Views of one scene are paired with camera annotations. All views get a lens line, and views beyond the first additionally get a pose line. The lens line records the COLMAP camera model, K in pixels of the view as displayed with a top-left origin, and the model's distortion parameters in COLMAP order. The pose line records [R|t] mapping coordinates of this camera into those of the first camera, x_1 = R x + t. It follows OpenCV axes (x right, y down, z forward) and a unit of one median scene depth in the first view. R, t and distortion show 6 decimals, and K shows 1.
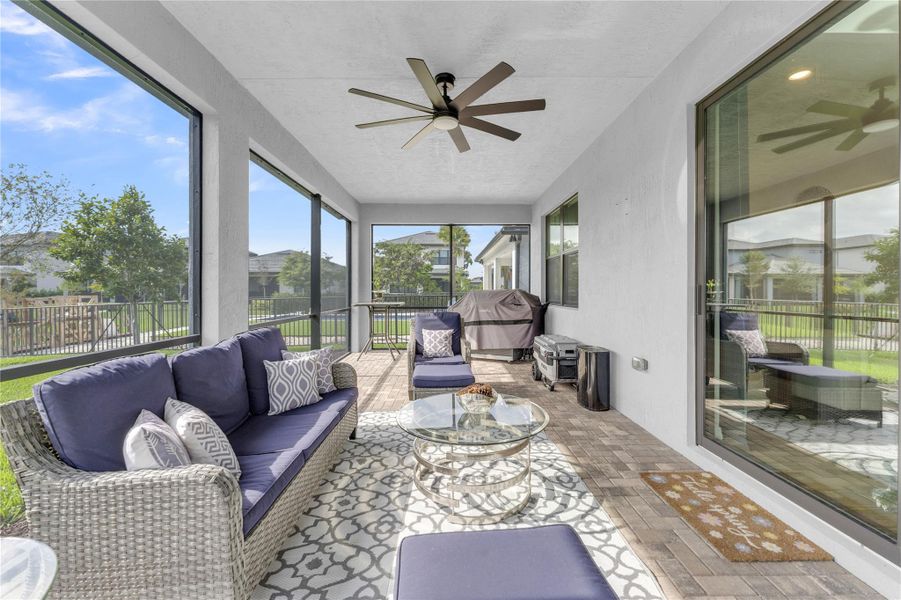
lens RADIAL K [[362.1, 0, 450.0], [0, 362.1, 288.9], [0, 0, 1]] dist [0.005666, -0.000438]
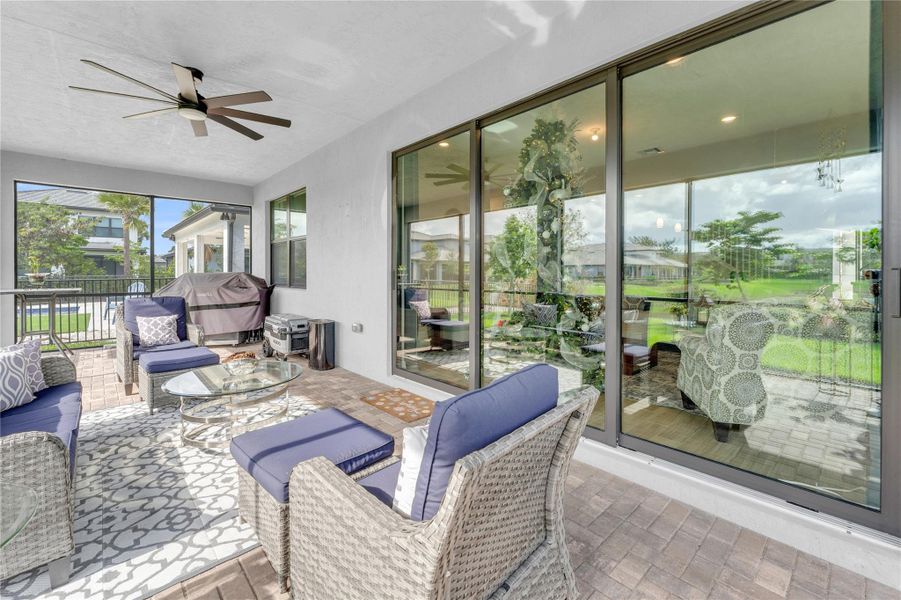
lens RADIAL K [[371.0, 0, 449.0], [0, 371.0, 287.5], [0, 0, 1]] dist [0.000922, -0.000024]
pose [[0.729930, -0.024711, 0.683075, -0.152592], [-0.005521, 0.999101, 0.042043, -0.004152], [-0.683500, -0.034460, 0.729137, -0.216531]]
